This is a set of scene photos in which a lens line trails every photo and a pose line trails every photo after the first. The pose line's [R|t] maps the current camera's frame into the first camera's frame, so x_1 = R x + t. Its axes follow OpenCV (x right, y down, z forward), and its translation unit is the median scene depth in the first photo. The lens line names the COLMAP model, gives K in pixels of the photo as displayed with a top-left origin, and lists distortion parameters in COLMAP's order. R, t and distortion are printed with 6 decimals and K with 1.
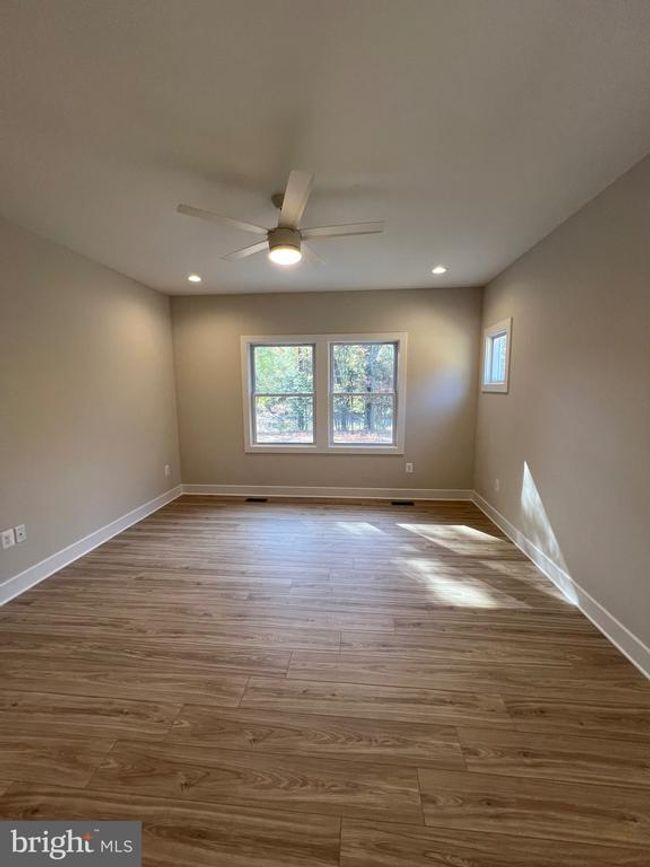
lens RADIAL K [[347.7, 0, 309.5], [0, 347.7, 420.2], [0, 0, 1]] dist [-0.000957, 0.000521]
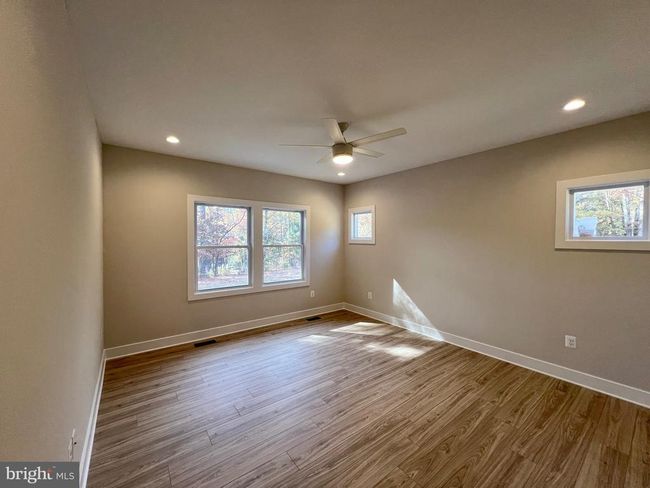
lens RADIAL K [[260.7, 0, 326.2], [0, 260.7, 238.5], [0, 0, 1]] dist [-0.000957, 0.000521]
pose [[0.734209, 0.007862, 0.678878, -0.551035], [0.057982, 0.995554, -0.074237, -0.020155], [-0.676443, 0.093868, 0.730489, 0.141146]]
